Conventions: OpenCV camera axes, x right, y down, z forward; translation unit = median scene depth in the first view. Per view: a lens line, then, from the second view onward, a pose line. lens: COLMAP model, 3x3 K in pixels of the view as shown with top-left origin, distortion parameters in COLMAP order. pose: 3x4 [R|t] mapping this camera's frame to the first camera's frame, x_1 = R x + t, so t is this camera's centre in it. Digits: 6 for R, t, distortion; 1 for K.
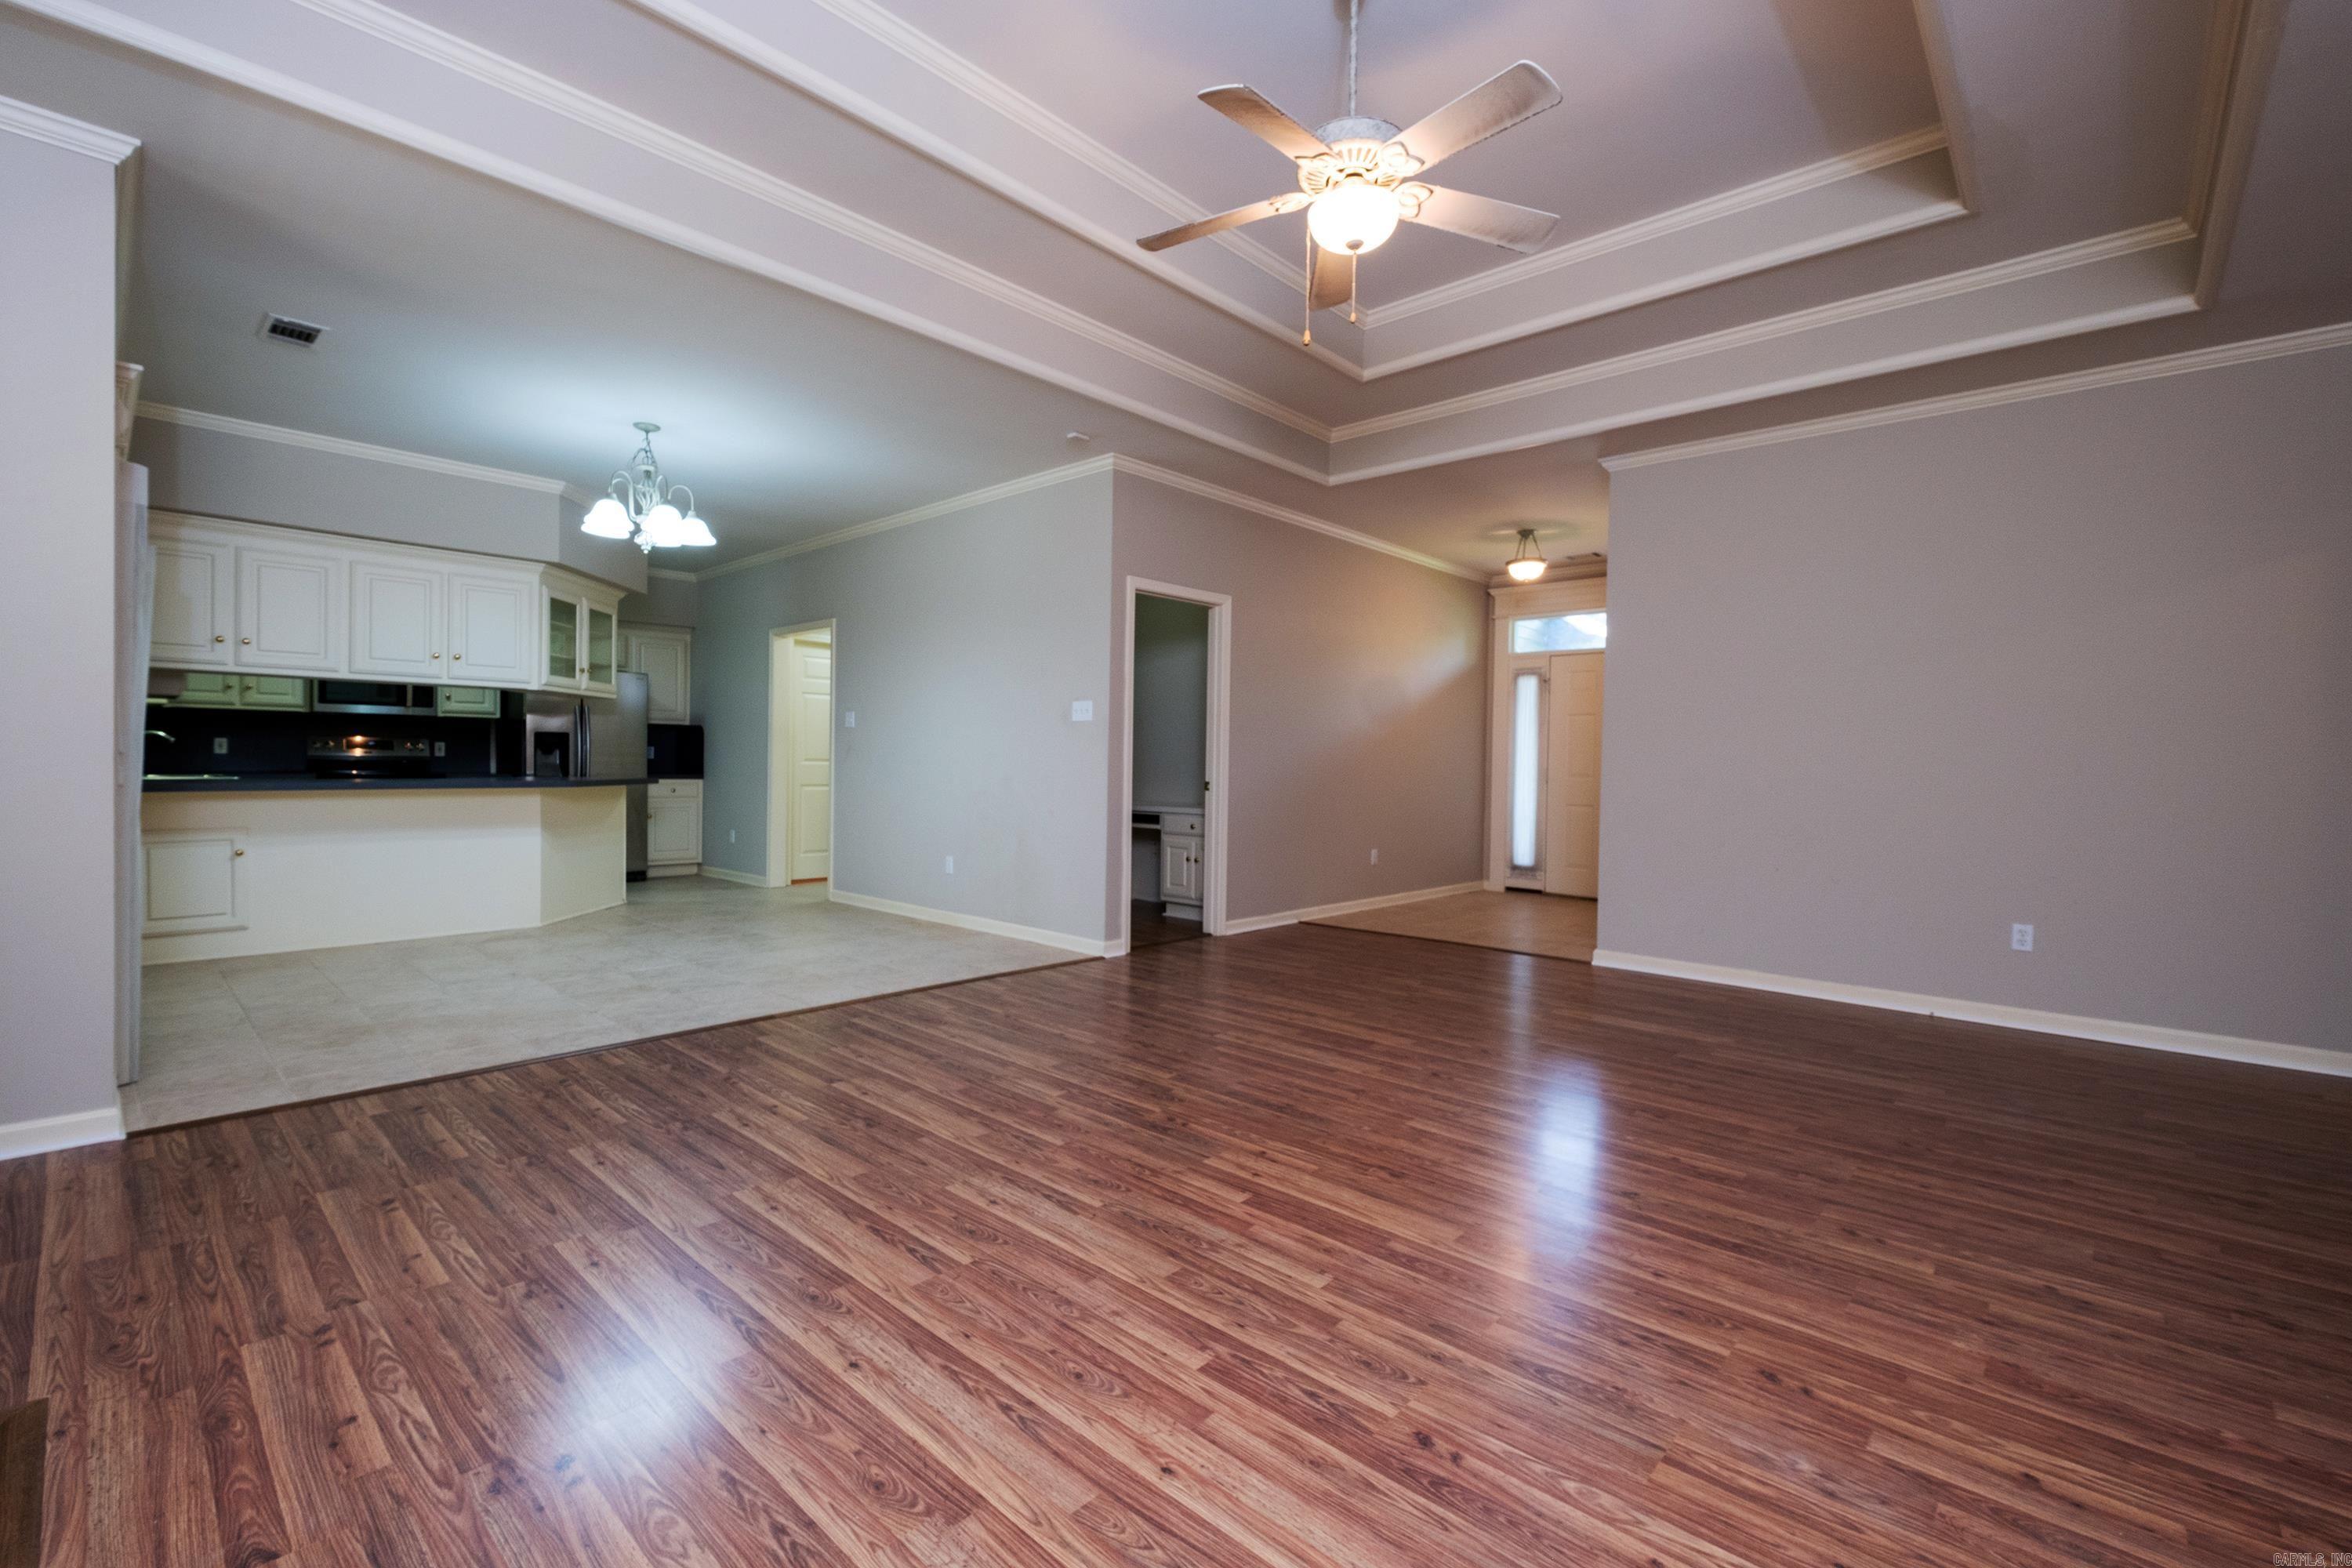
lens RADIAL K [[1009.7, 0, 1174.7], [0, 1009.7, 771.7], [0, 0, 1]] dist [0.003969, -0.005739]
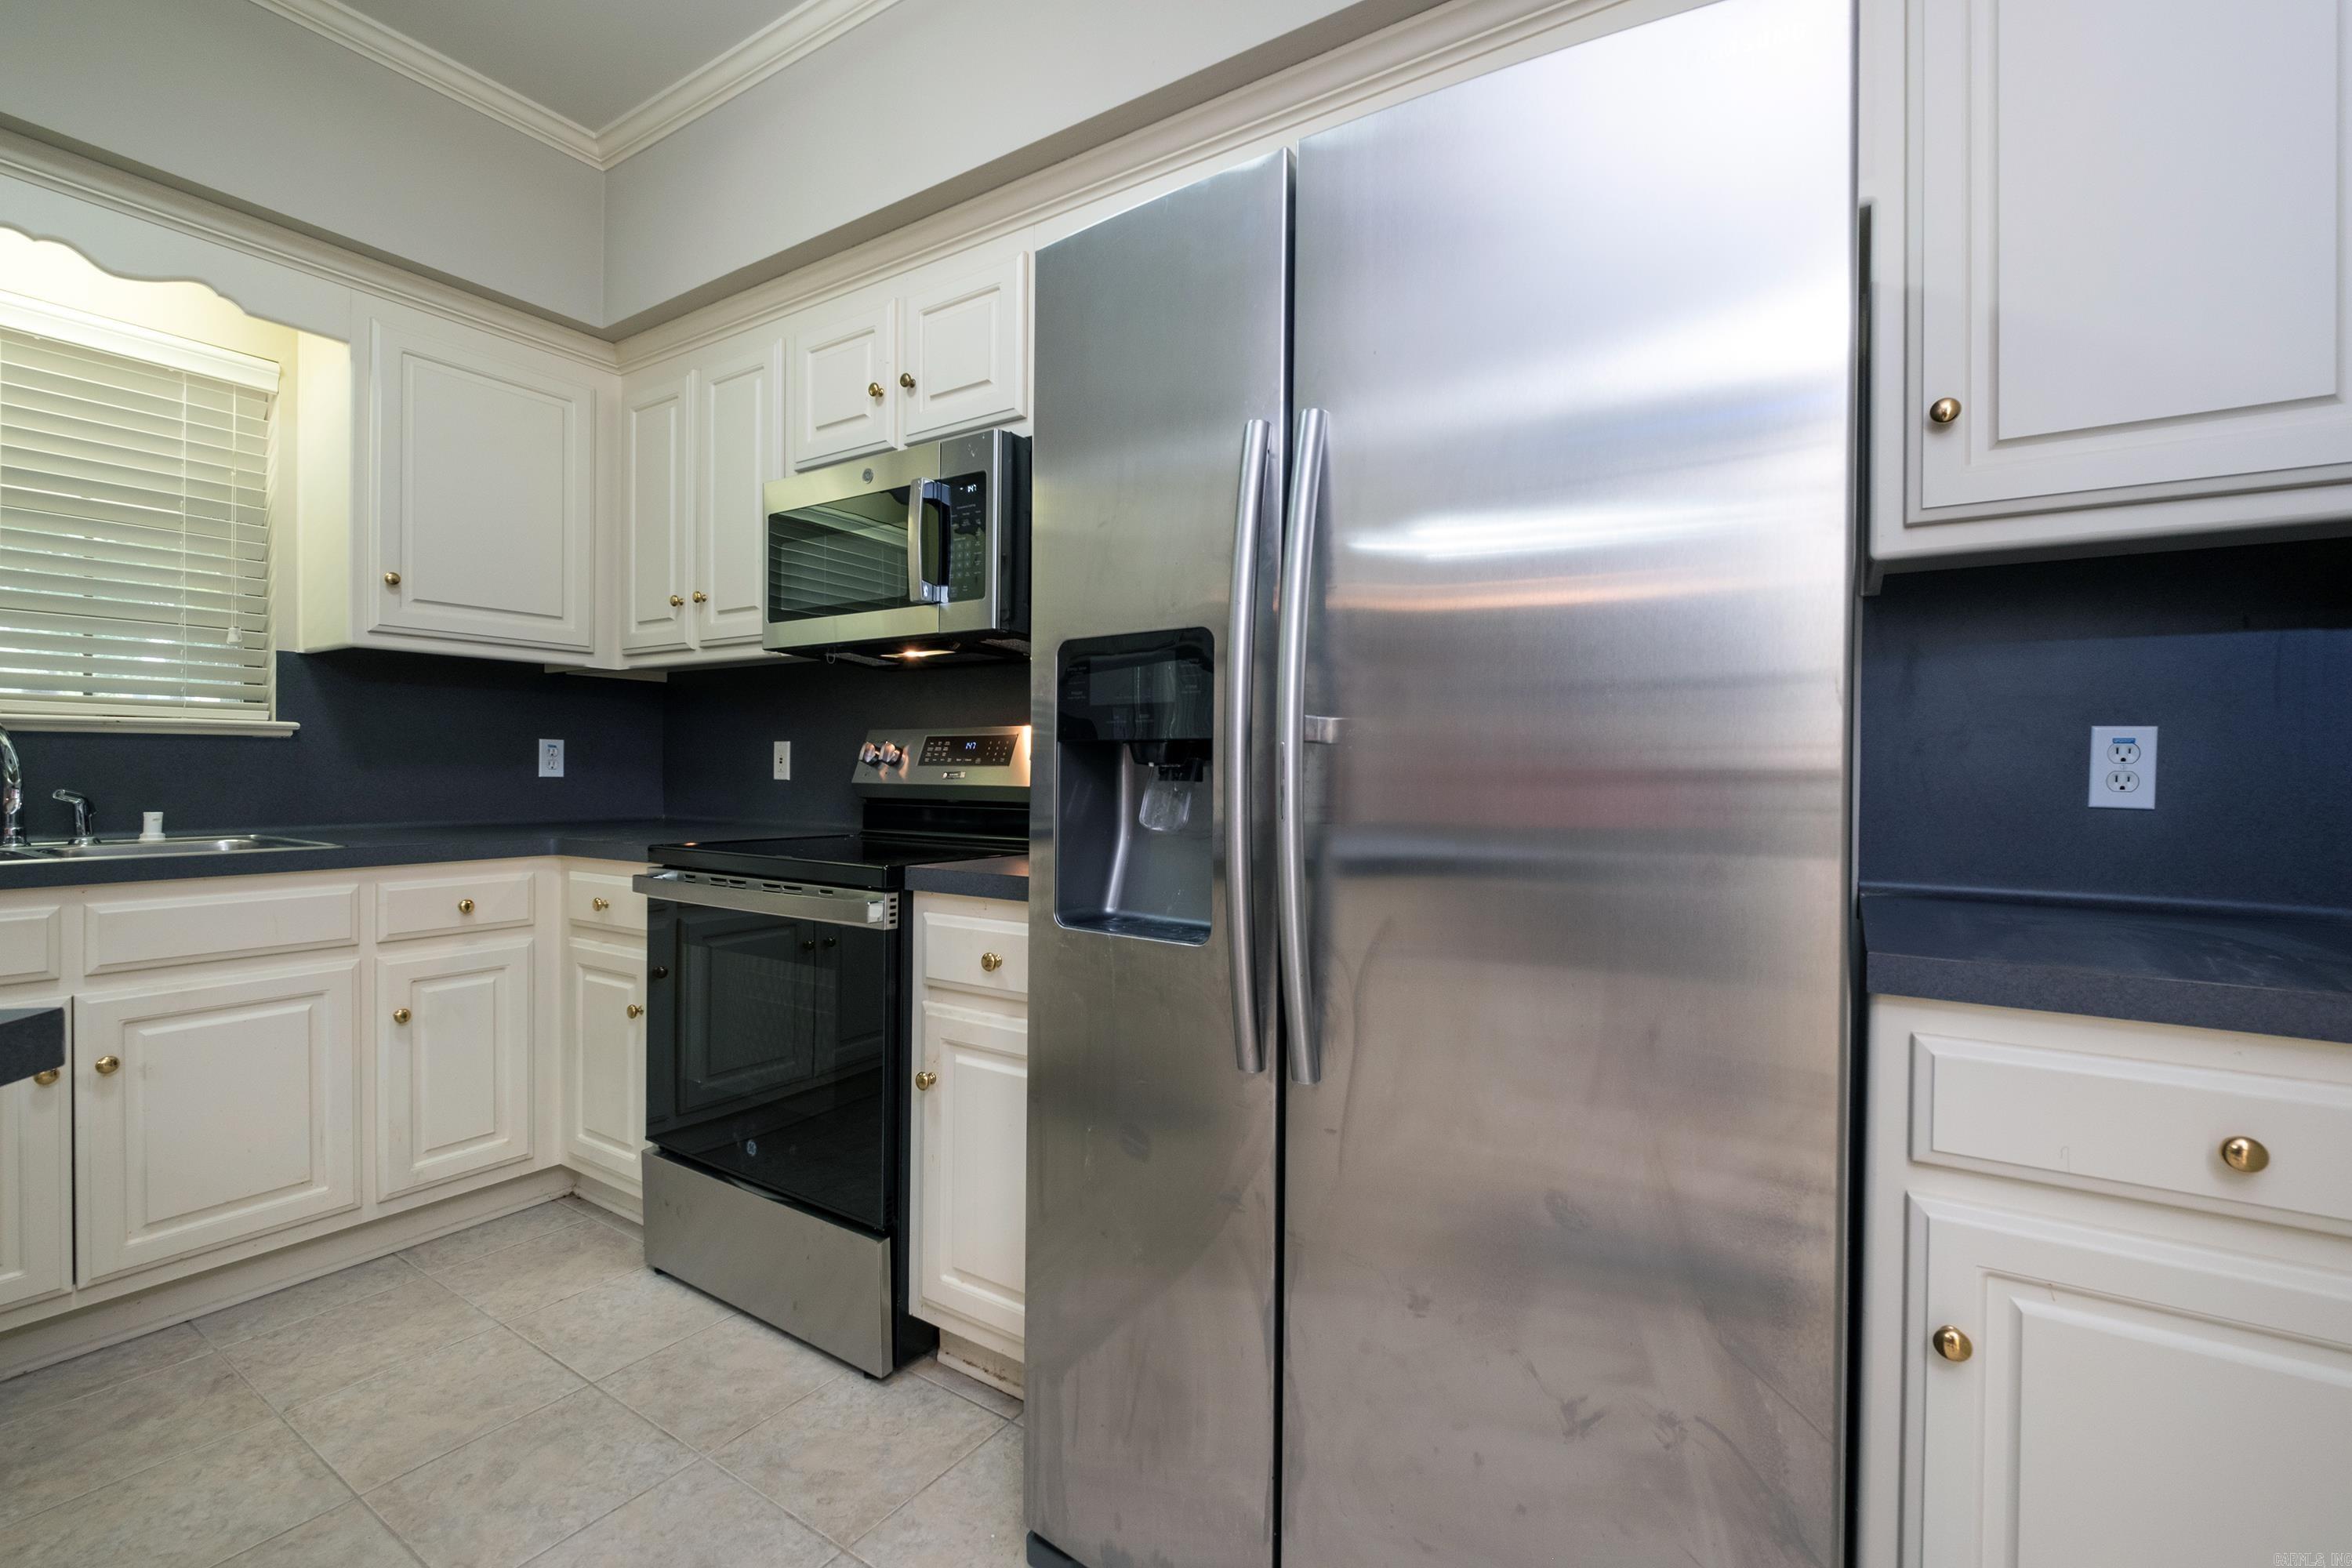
lens RADIAL K [[1009.7, 0, 1172.1], [0, 1009.7, 773.8], [0, 0, 1]] dist [0.003969, -0.005739]
pose [[0.157300, -0.002656, -0.987547, -1.220688], [-0.016722, 0.999846, -0.005352, -0.047951], [0.987409, 0.017355, 0.157231, 2.570364]]
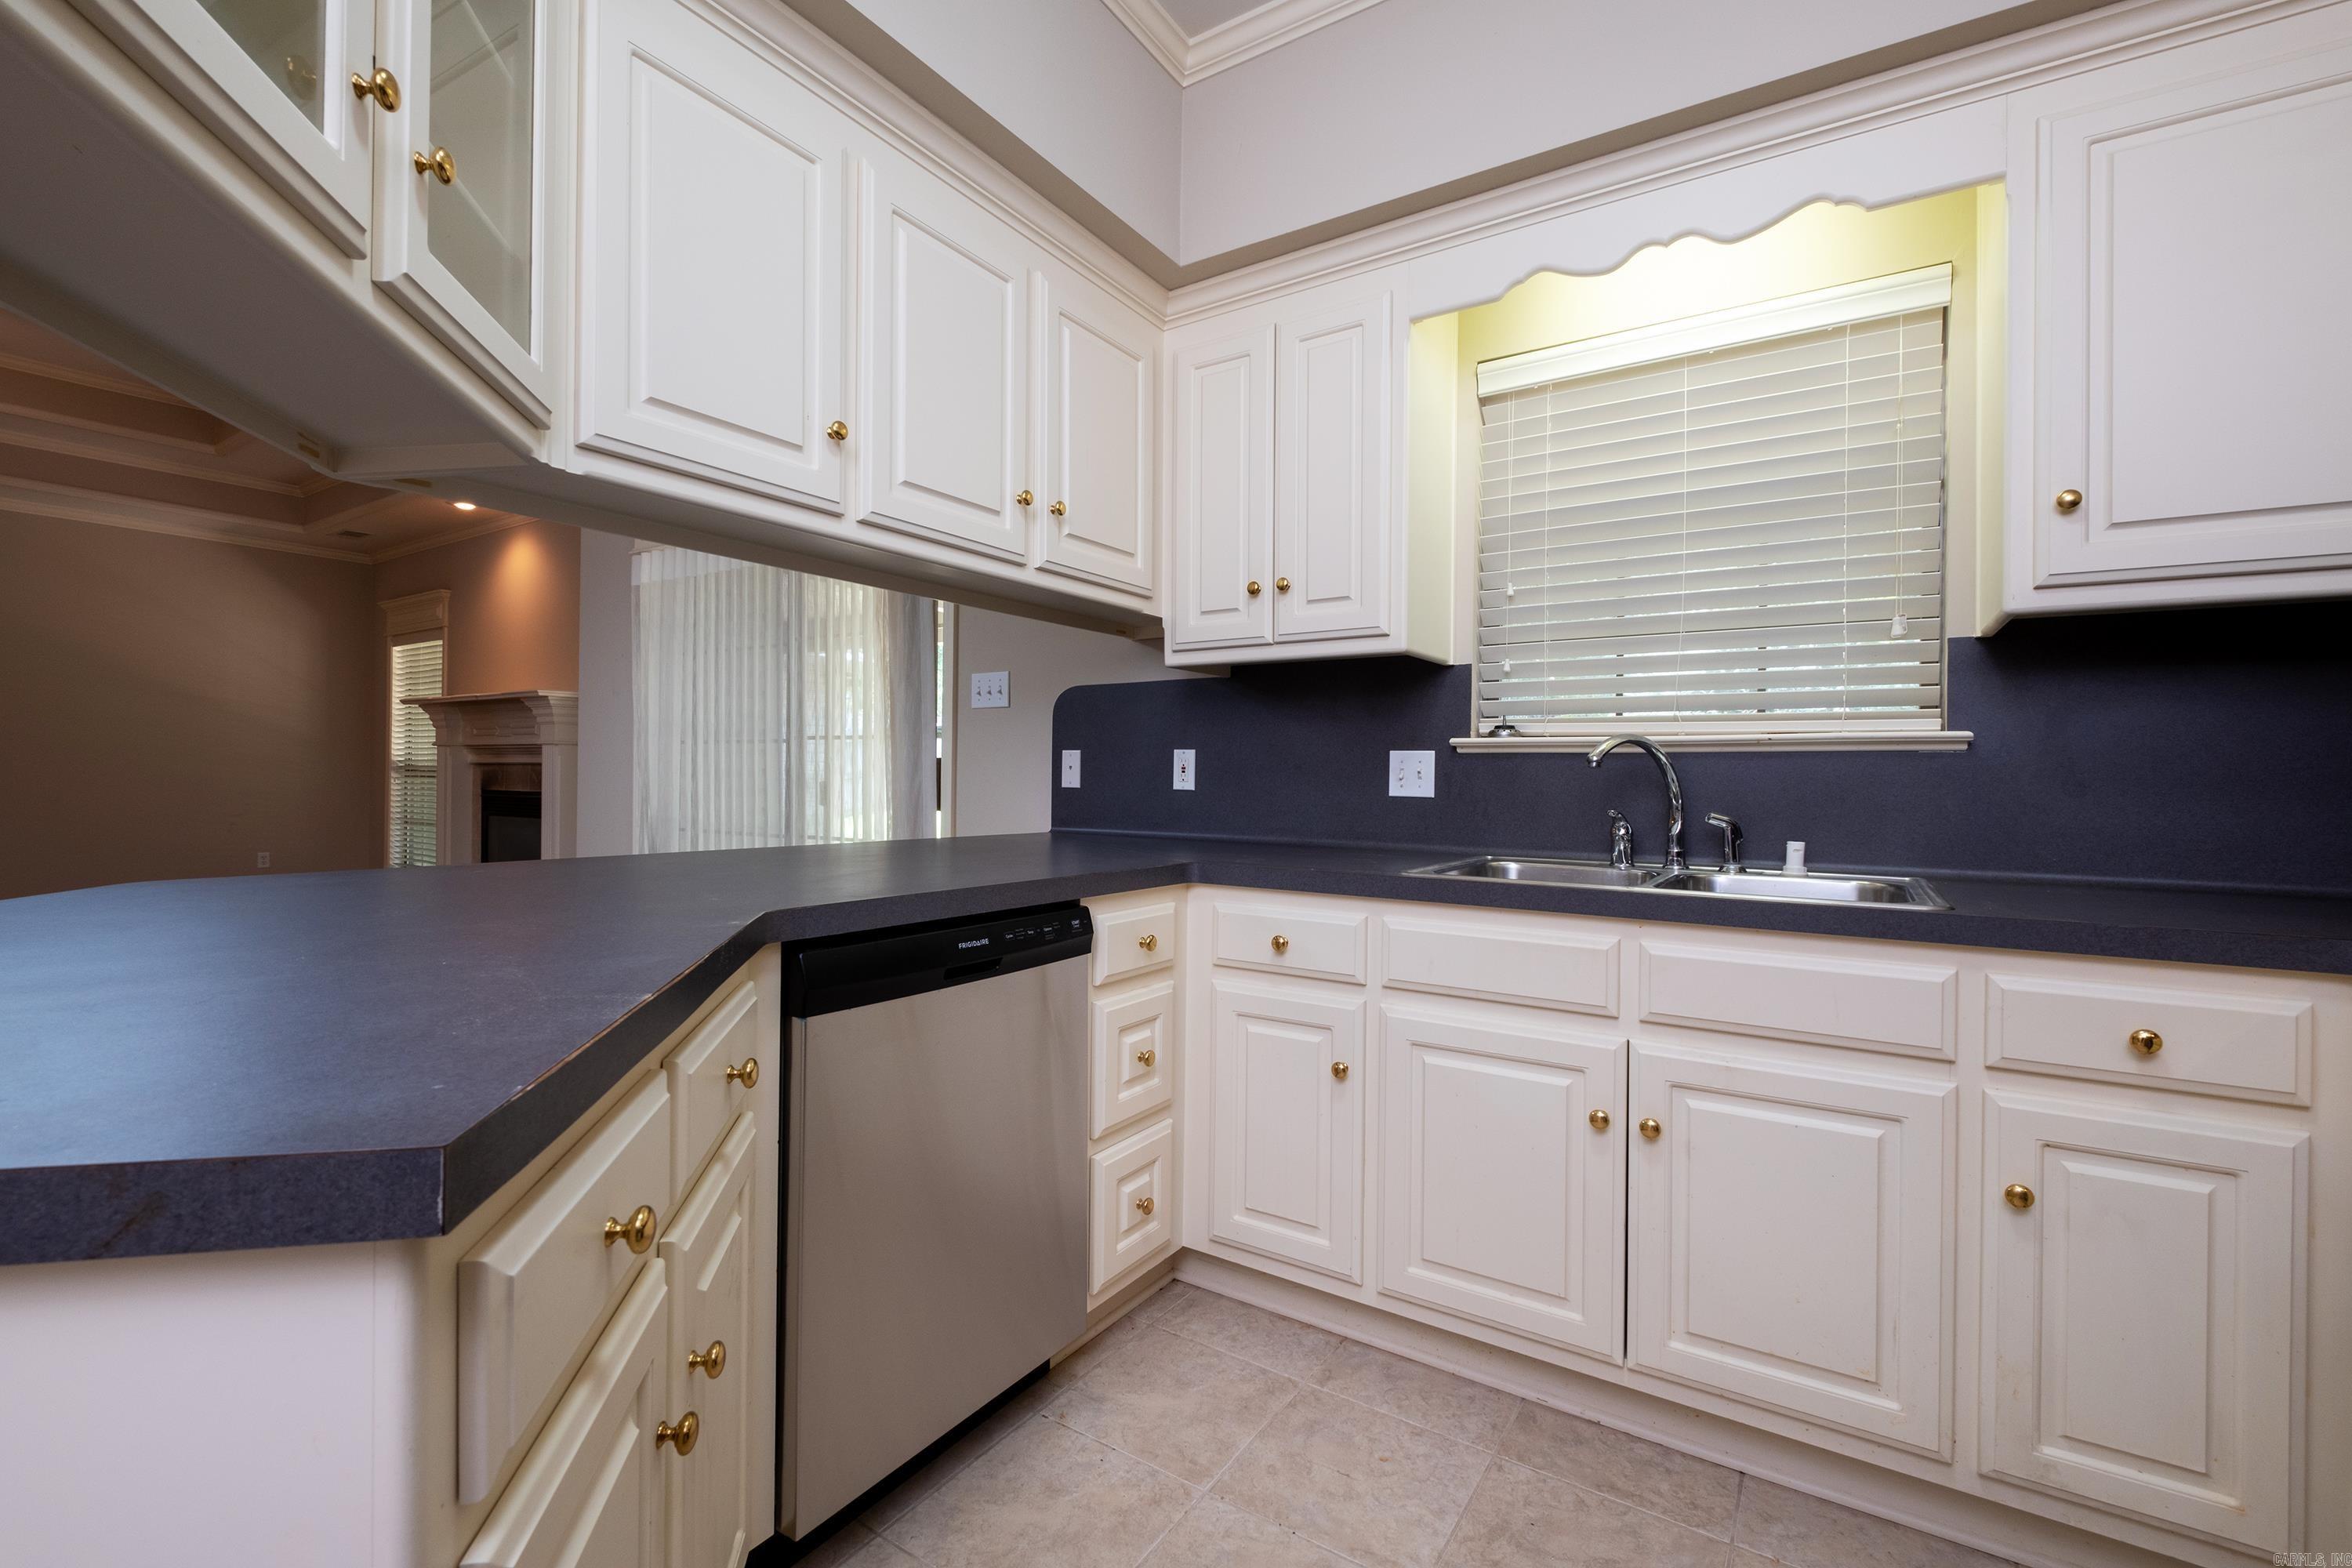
lens RADIAL K [[1009.7, 0, 1174.1], [0, 1009.7, 777.0], [0, 0, 1]] dist [0.003969, -0.005739]
pose [[-0.985879, -0.025400, -0.165524, -1.565264], [-0.027215, 0.999592, 0.008703, -0.047210], [0.165235, 0.013085, -0.986167, 2.517978]]
